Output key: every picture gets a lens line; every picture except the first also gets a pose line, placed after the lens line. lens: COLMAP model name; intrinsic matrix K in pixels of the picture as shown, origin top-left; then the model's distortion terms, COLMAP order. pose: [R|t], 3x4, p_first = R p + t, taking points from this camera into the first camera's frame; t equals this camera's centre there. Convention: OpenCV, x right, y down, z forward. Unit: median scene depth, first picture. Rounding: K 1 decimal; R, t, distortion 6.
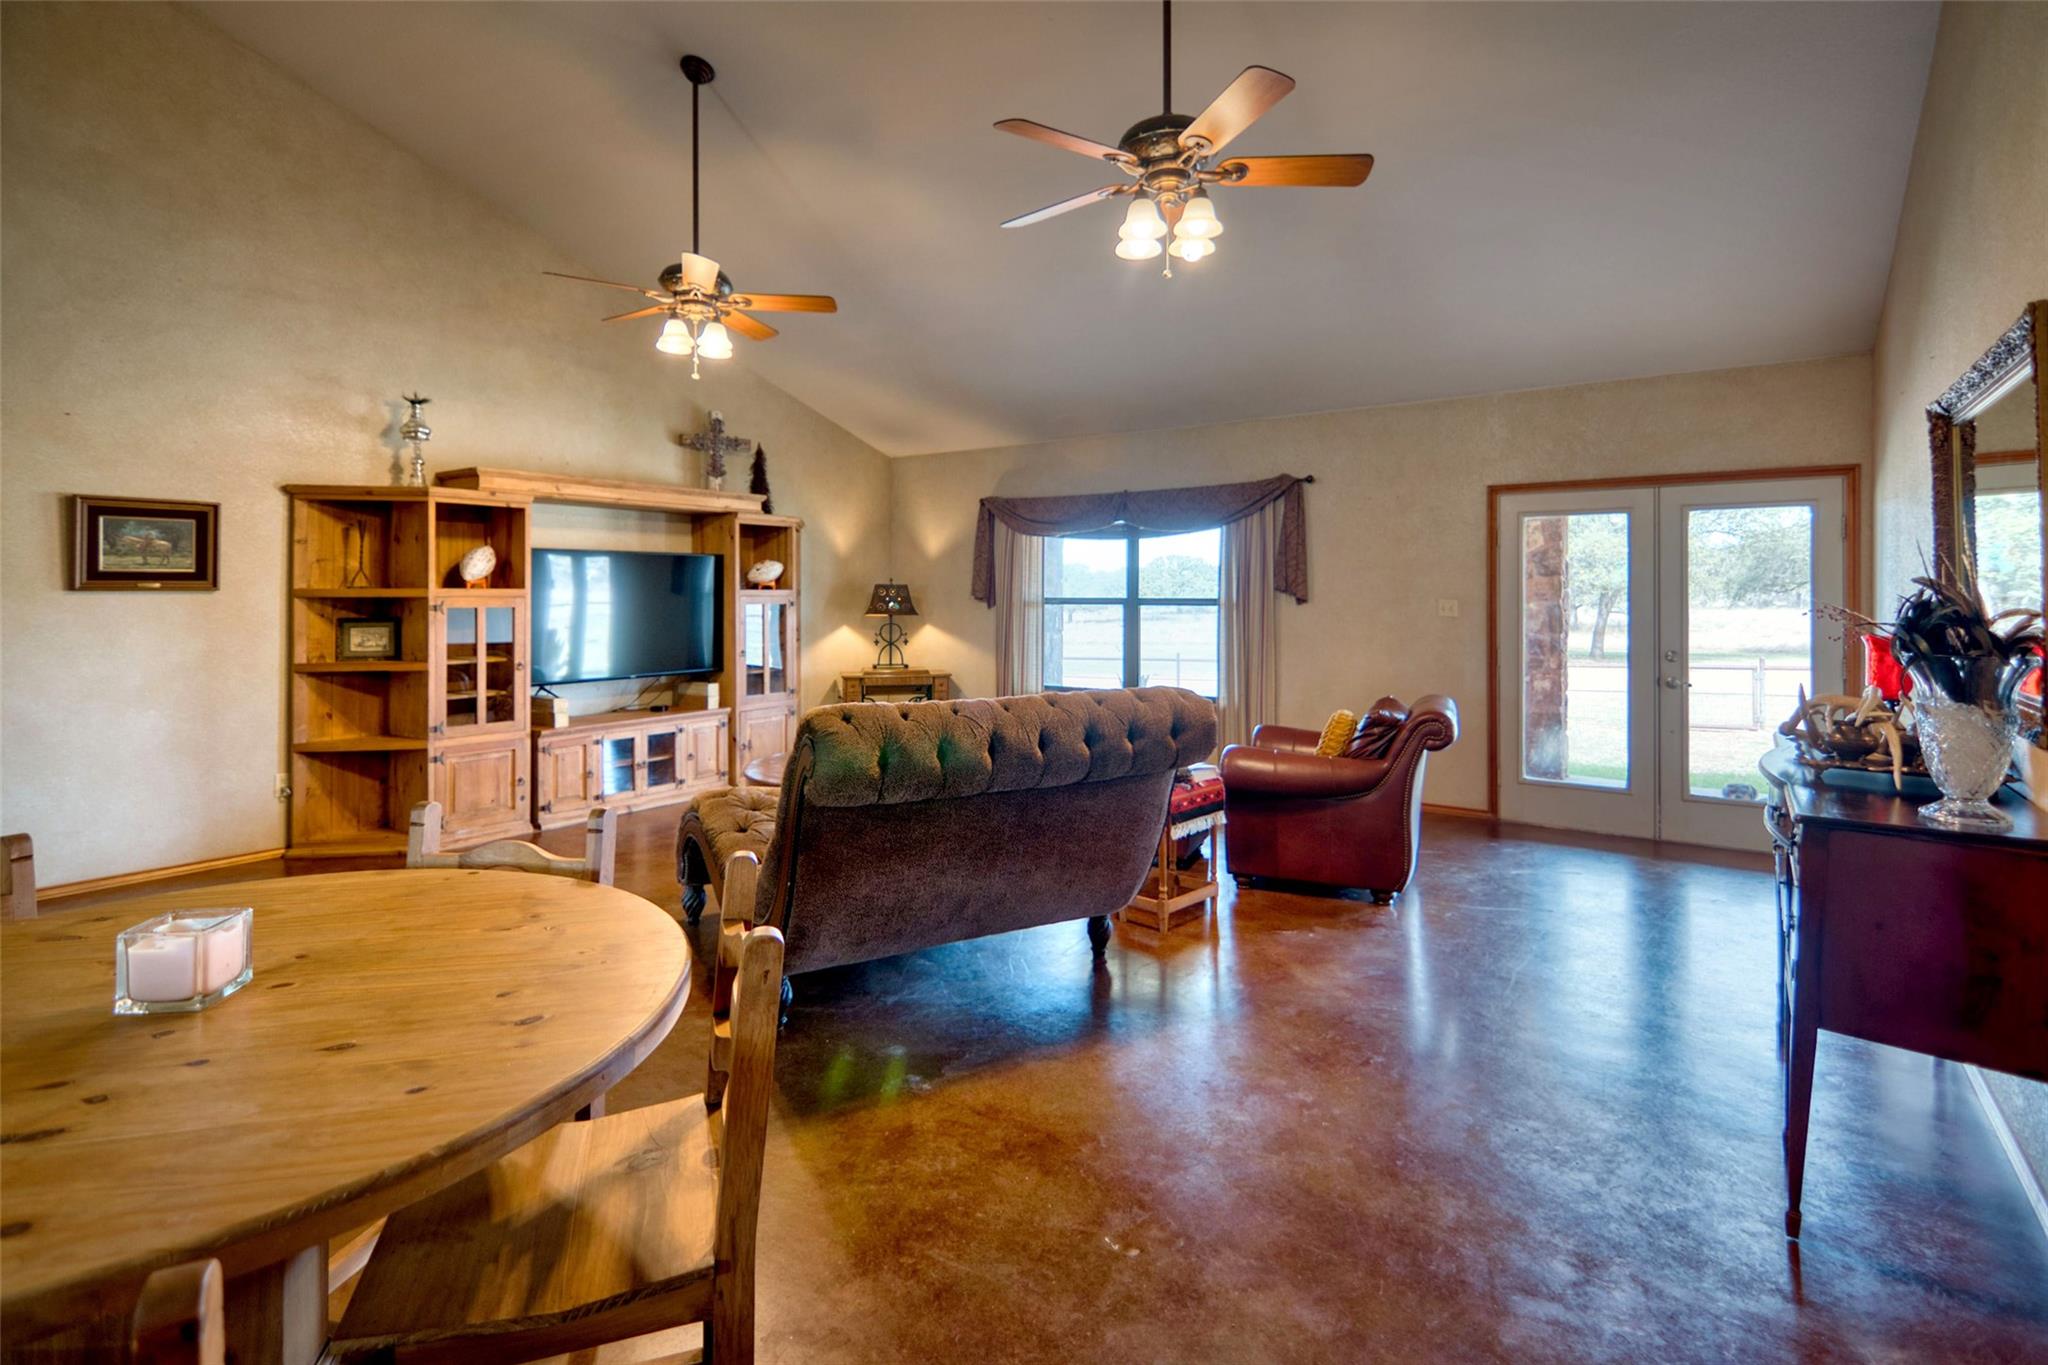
lens RADIAL K [[978.5, 0, 1024.1], [0, 978.5, 594.2], [0, 0, 1]] dist [0.003254, -0.007149]
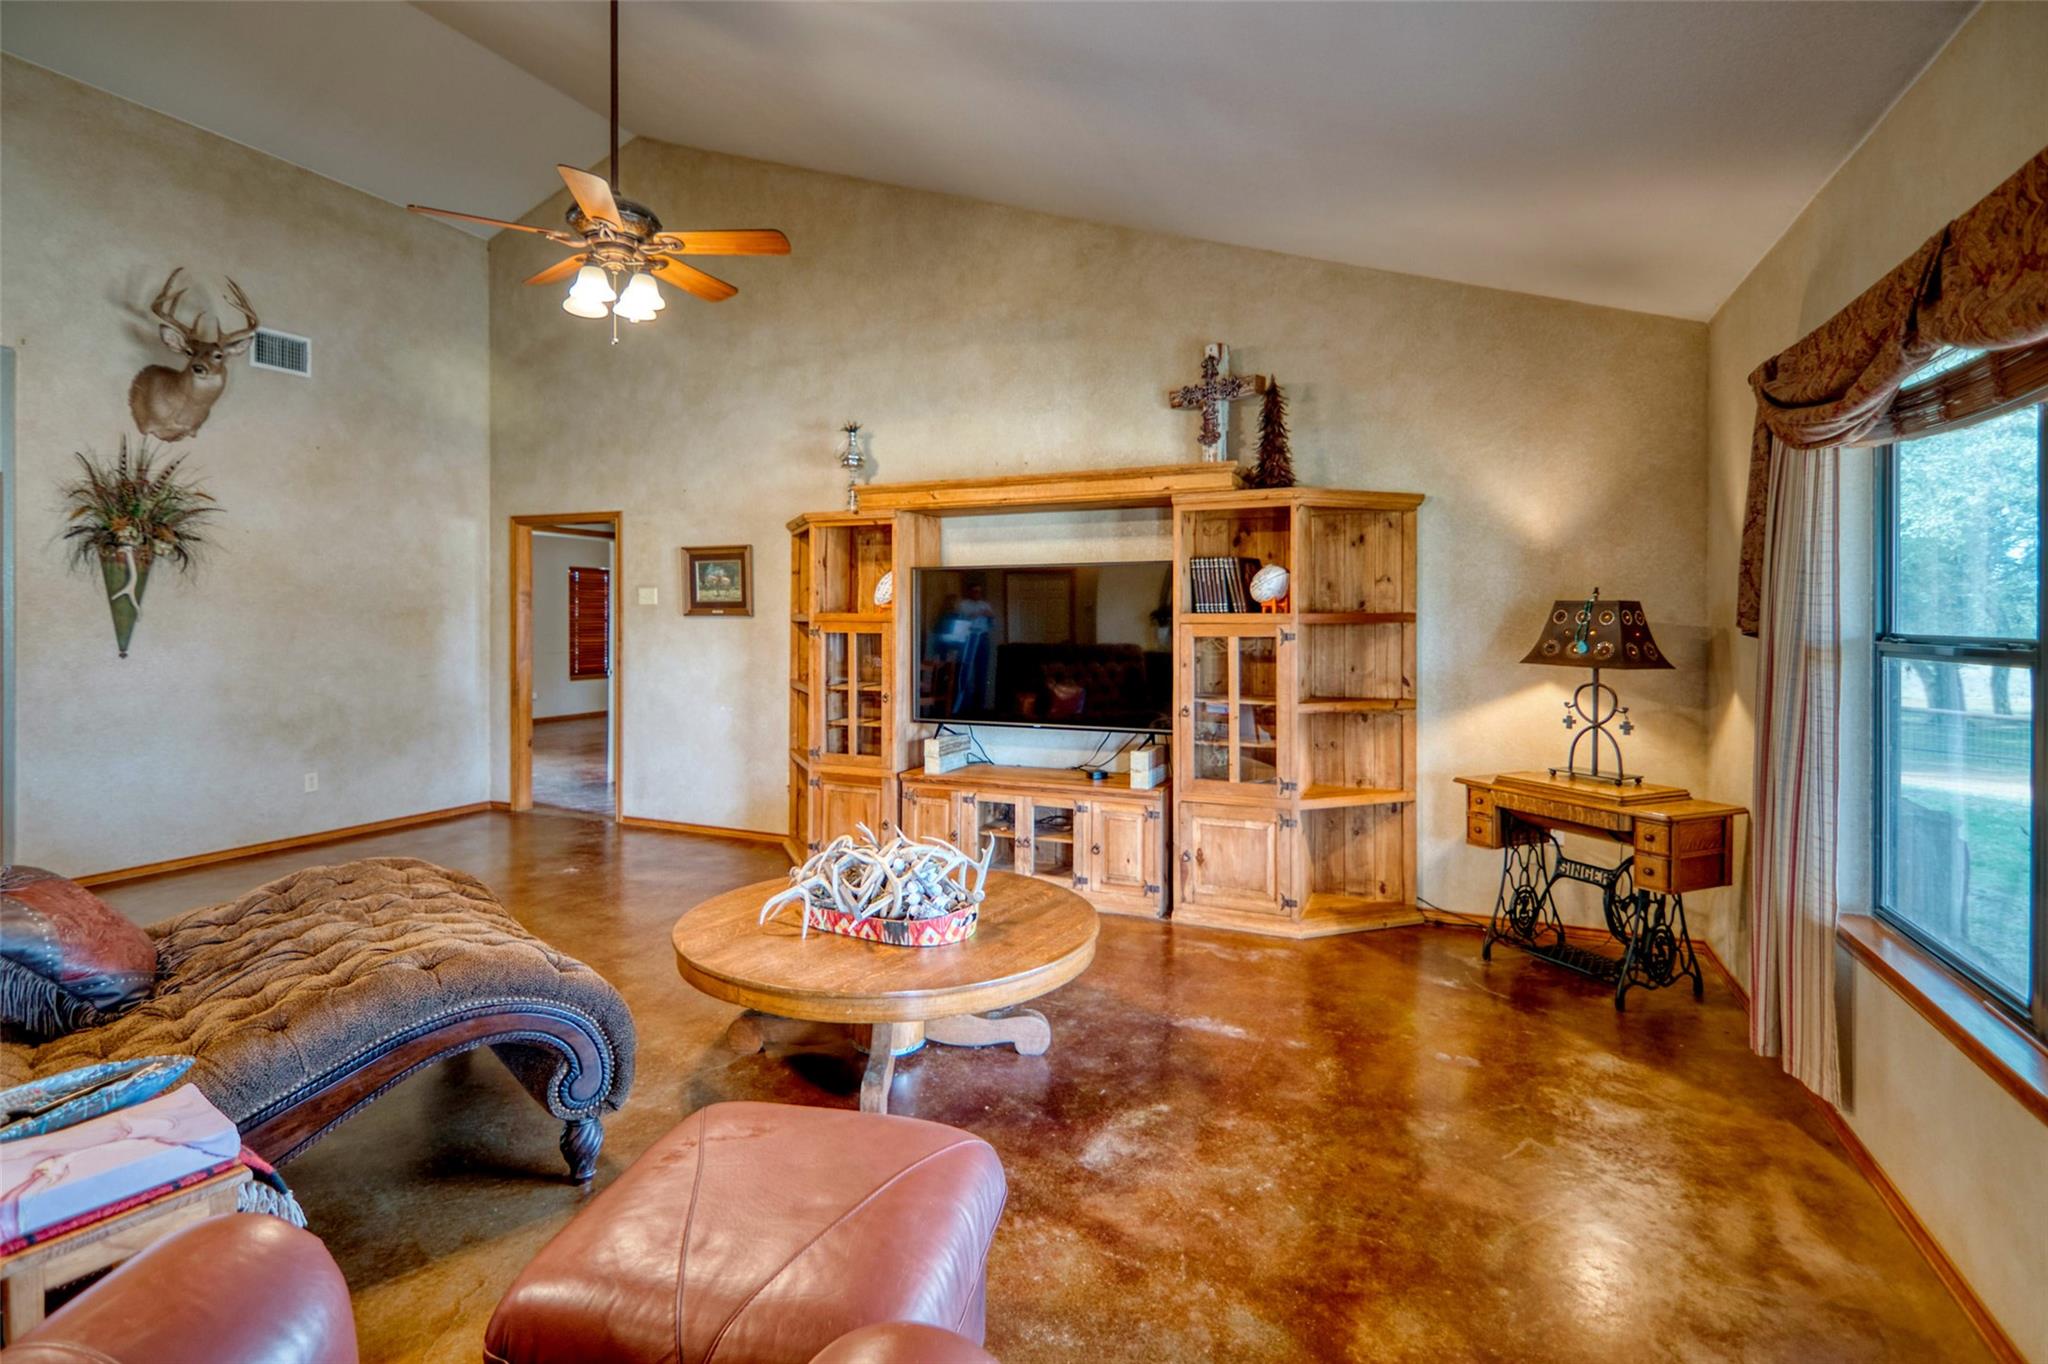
lens RADIAL K [[982.2, 0, 1042.7], [0, 982.2, 625.1], [0, 0, 1]] dist [0.003471, -0.007064]
pose [[0.187998, 0.007260, -0.982143, 0.347510], [-0.003400, 0.999971, 0.006741, -0.000965], [0.982164, 0.002072, 0.188017, 0.826394]]
